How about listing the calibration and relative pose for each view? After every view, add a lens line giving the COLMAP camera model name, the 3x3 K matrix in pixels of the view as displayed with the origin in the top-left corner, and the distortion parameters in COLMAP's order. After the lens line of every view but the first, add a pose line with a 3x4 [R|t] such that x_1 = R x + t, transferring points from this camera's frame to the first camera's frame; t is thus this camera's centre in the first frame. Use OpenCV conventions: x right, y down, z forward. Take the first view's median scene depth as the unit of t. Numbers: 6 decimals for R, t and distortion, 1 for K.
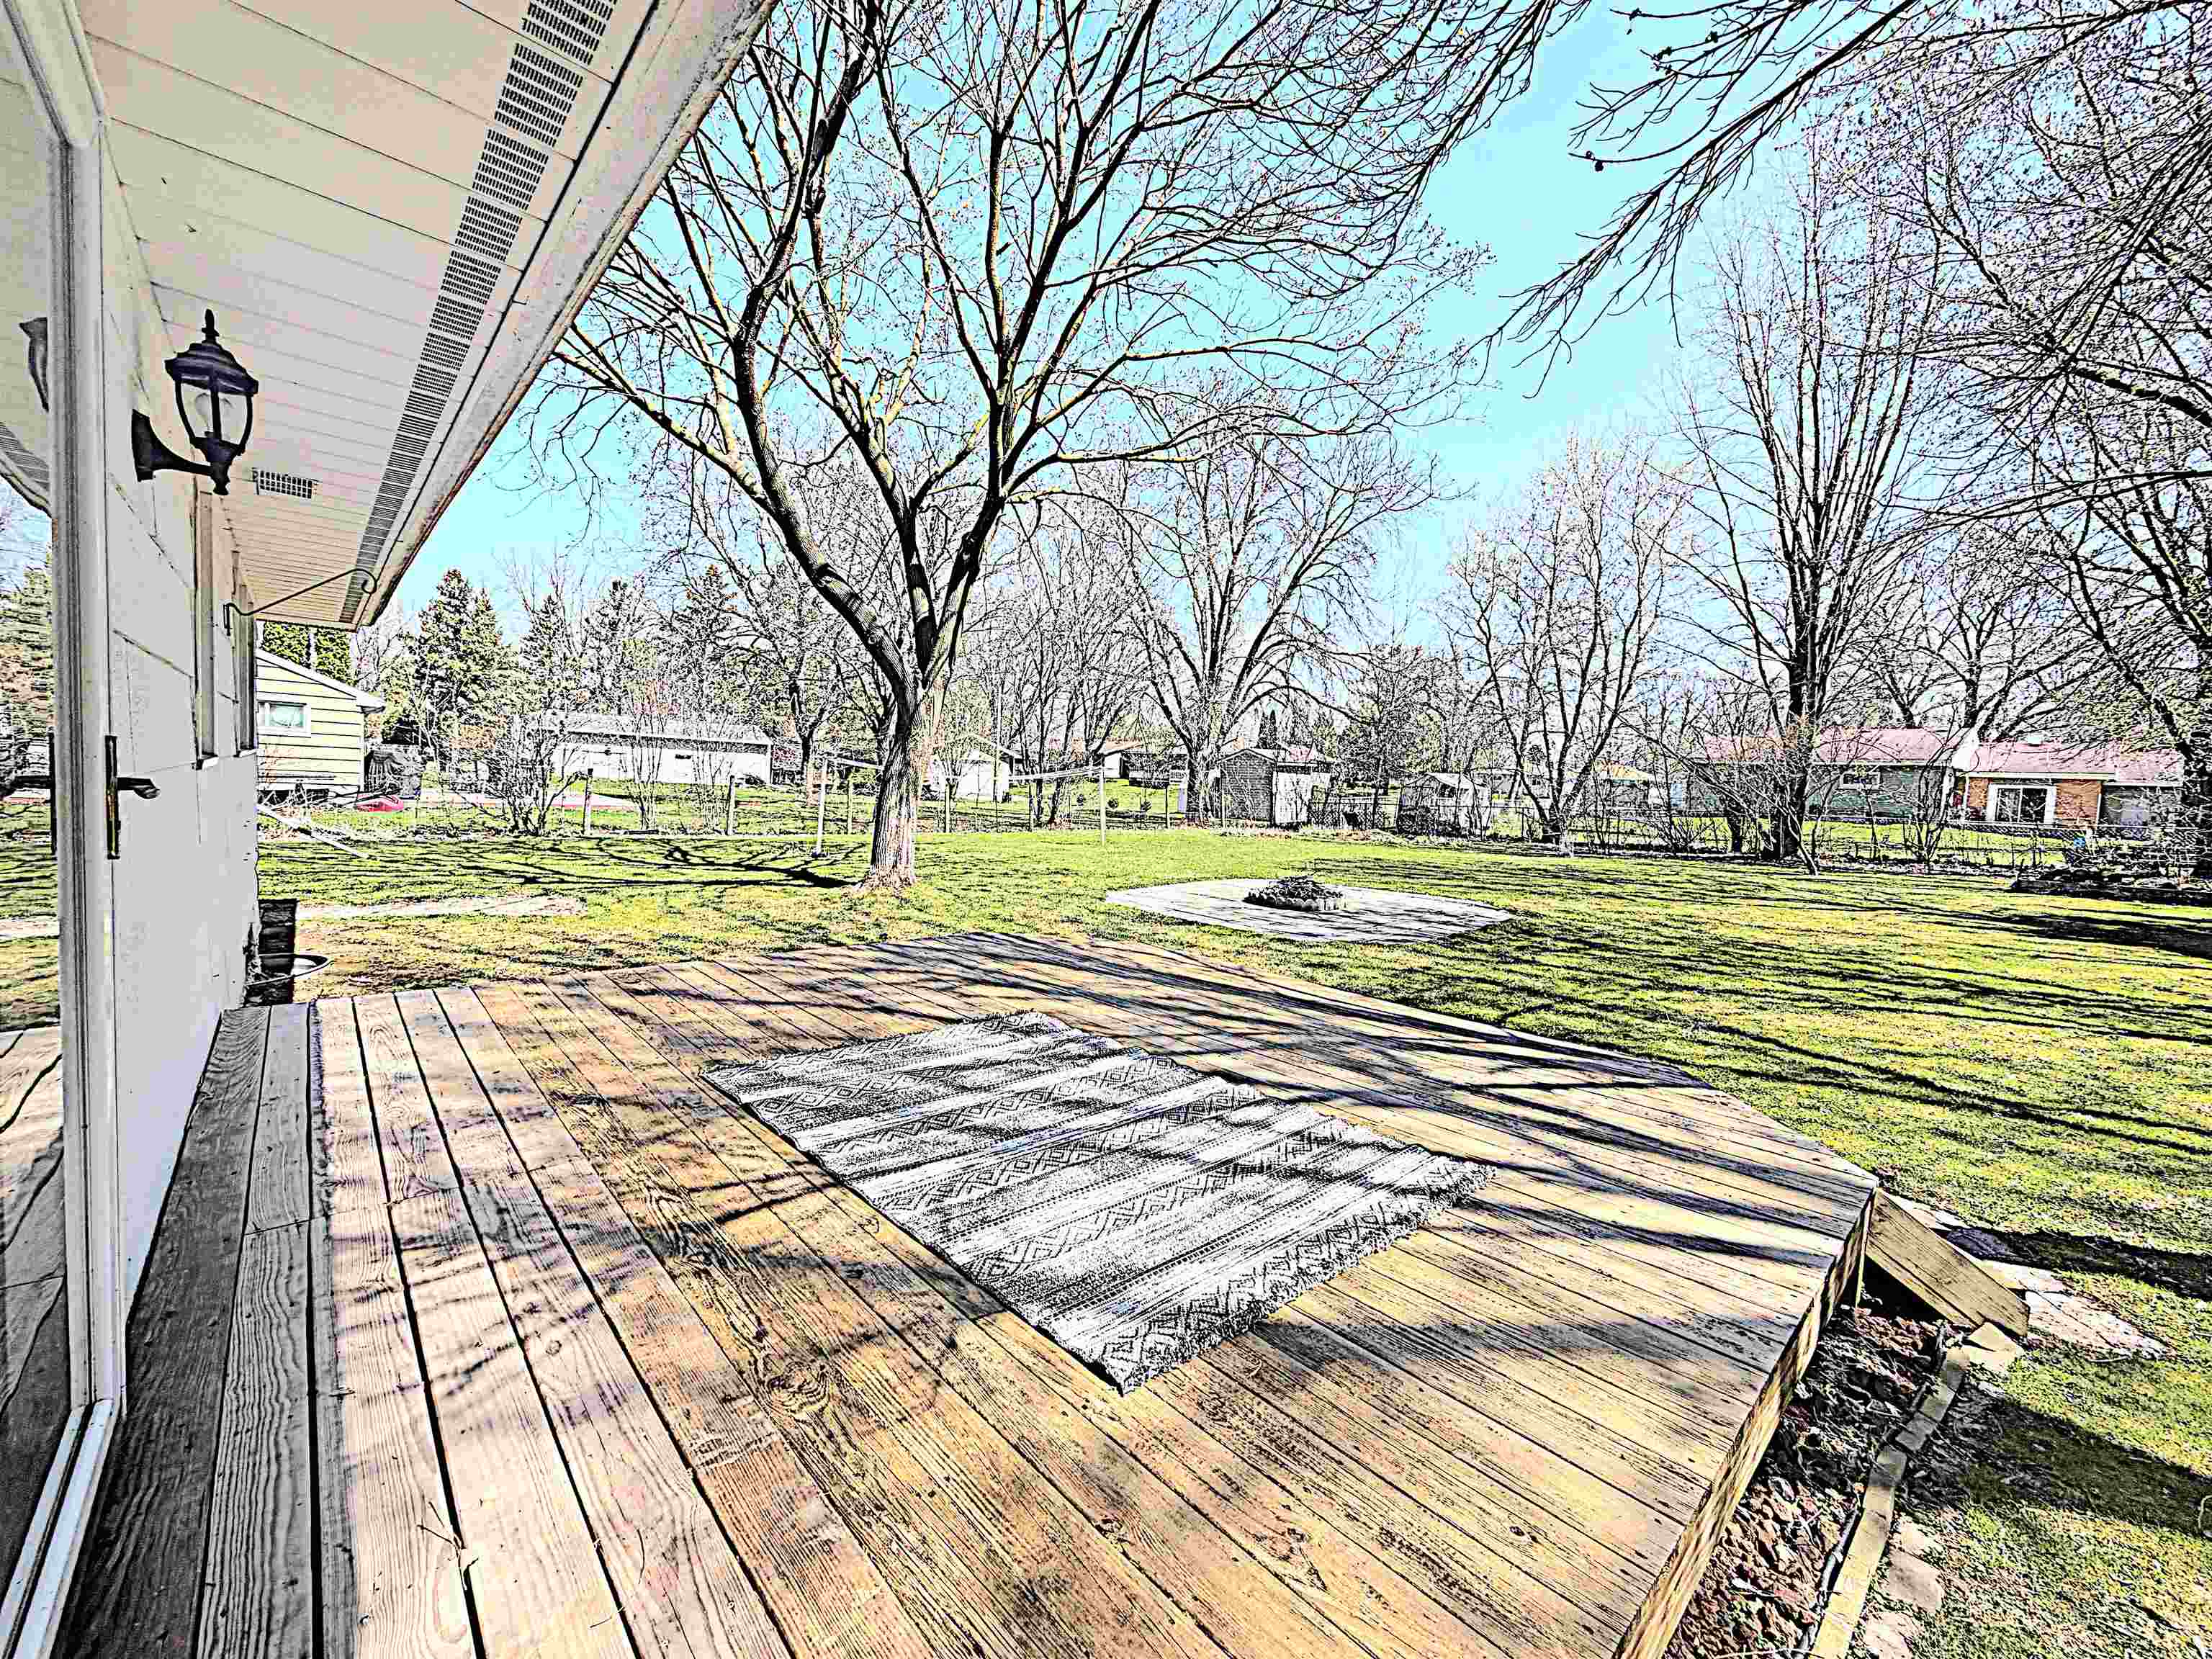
lens RADIAL K [[880.5, 0, 1097.4], [0, 880.5, 829.4], [0, 0, 1]] dist [-0.000483, -0.000067]
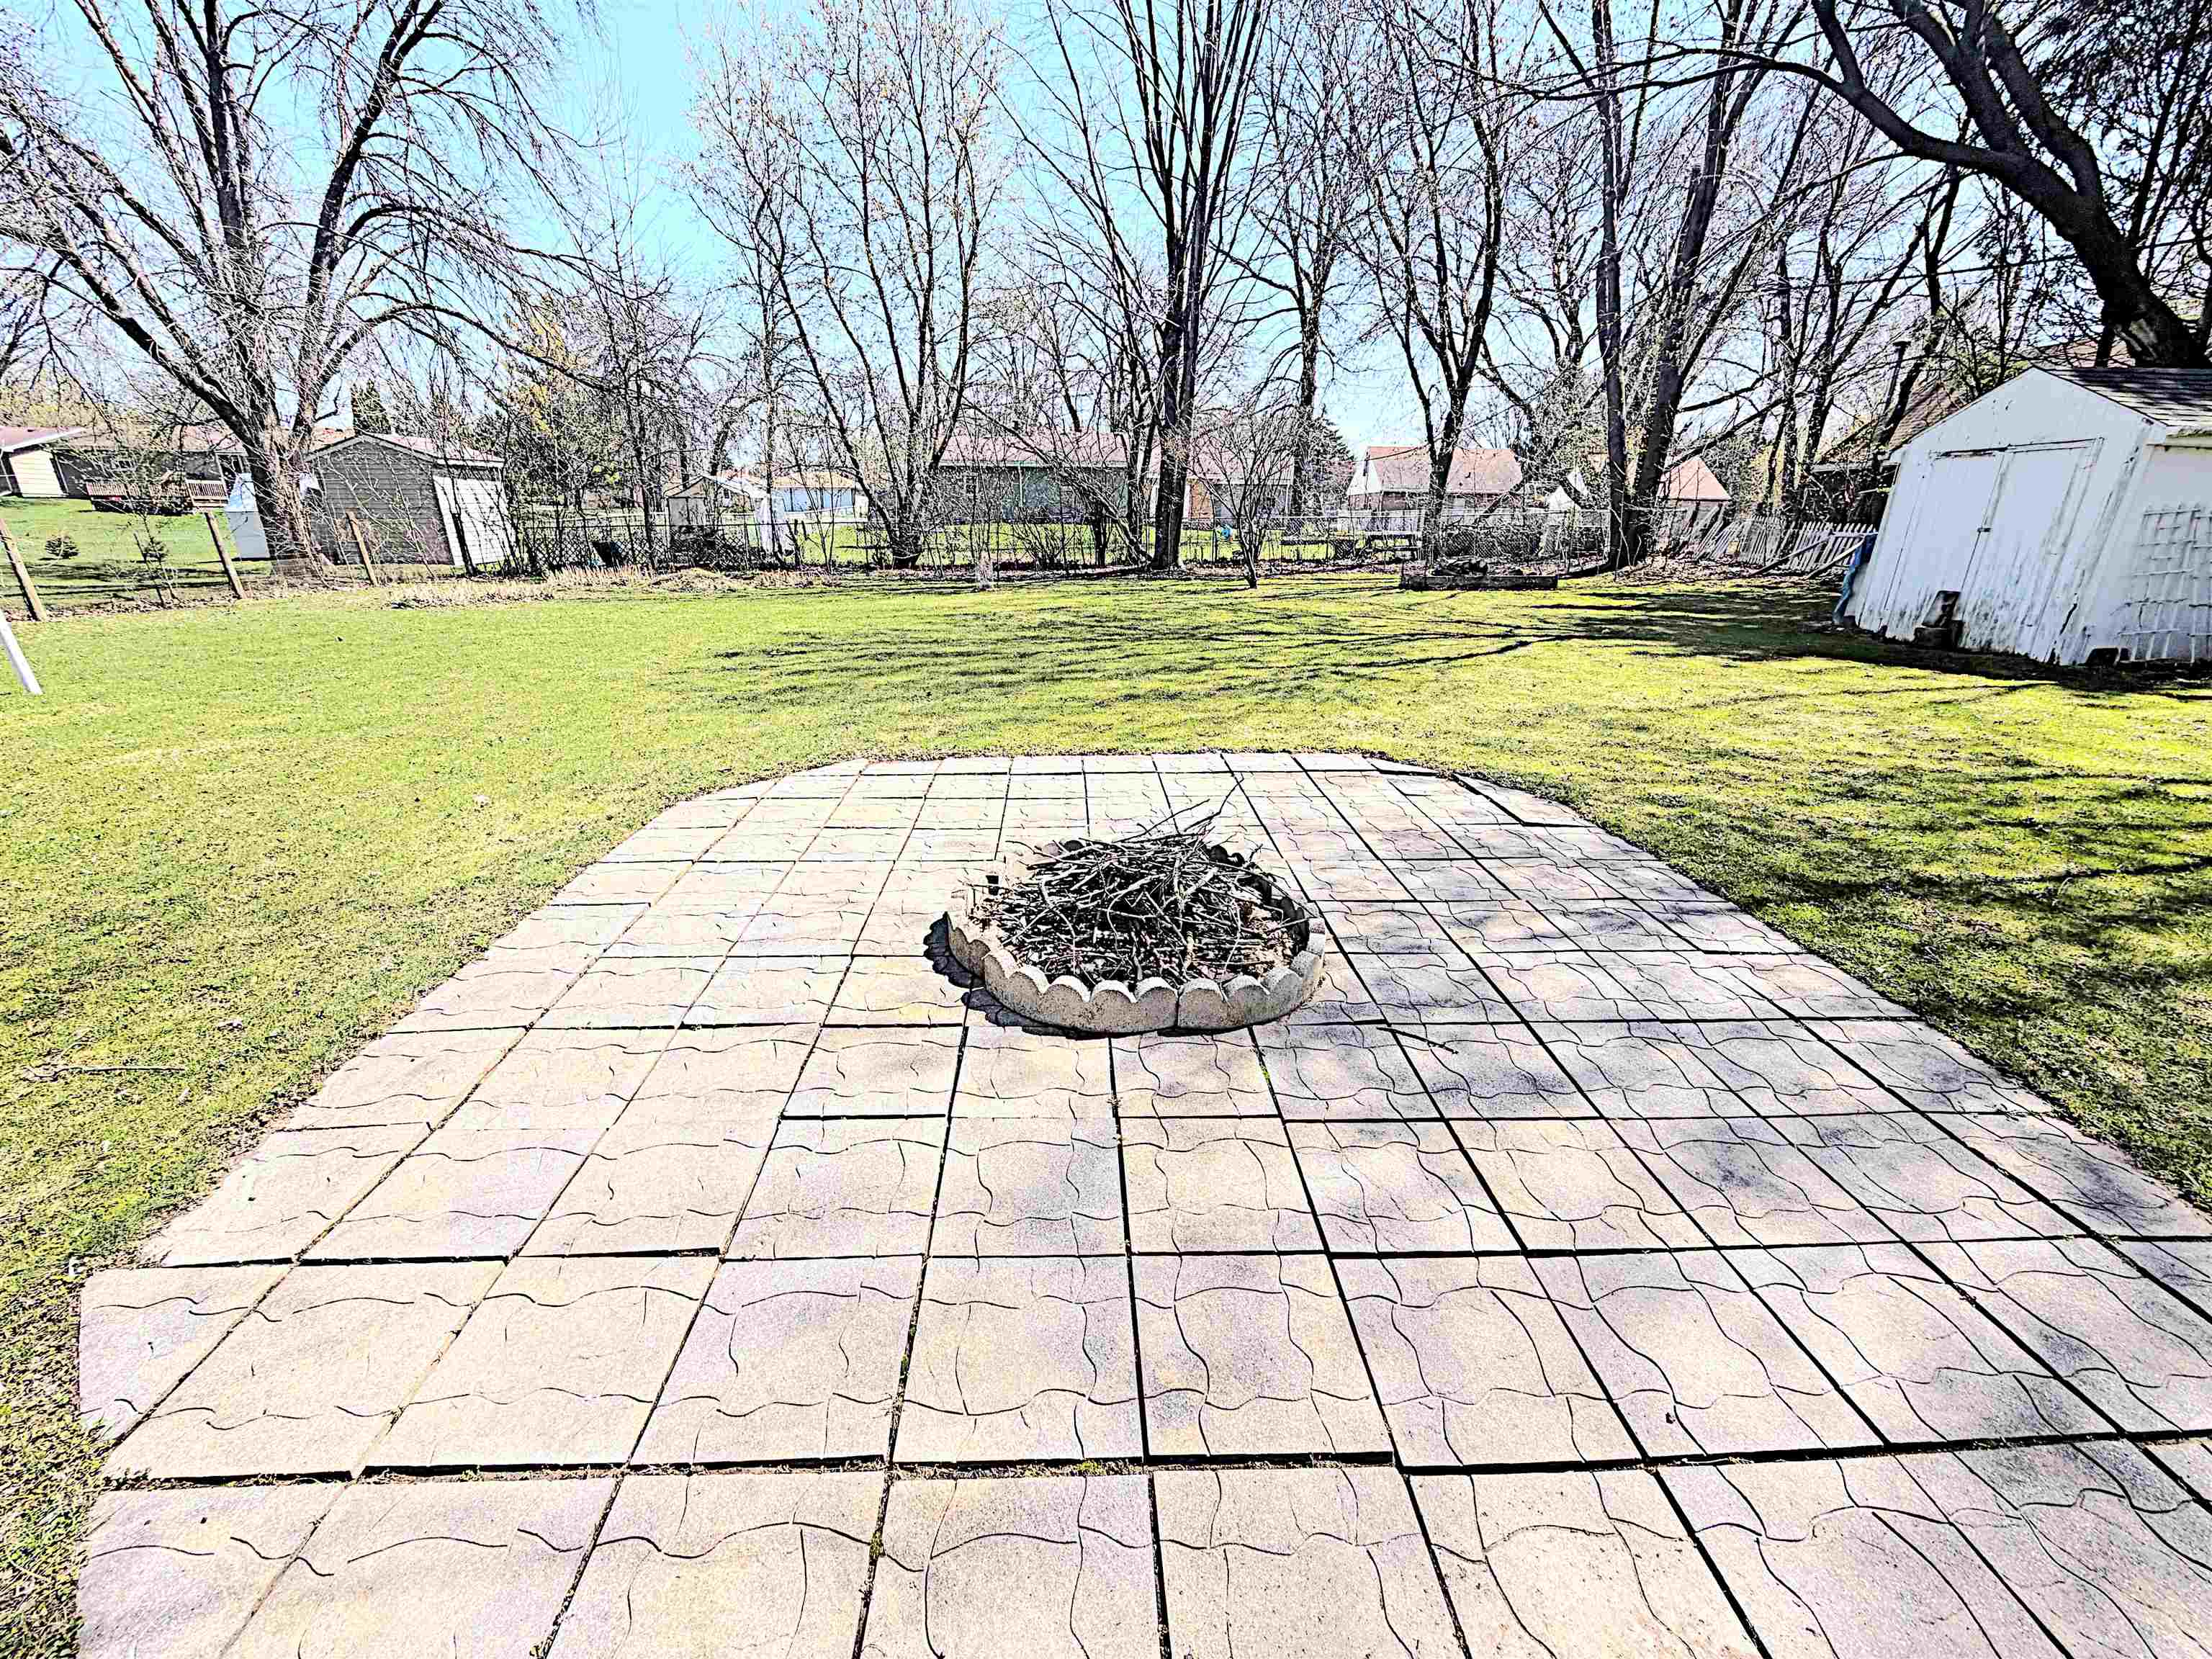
lens RADIAL K [[880.5, 0, 1103.0], [0, 880.5, 829.8], [0, 0, 1]] dist [-0.000483, -0.000067]
pose [[0.655901, -0.283683, 0.699513, 0.015263], [0.061038, 0.943592, 0.325435, -0.007749], [-0.752375, -0.170757, 0.636218, 0.282137]]
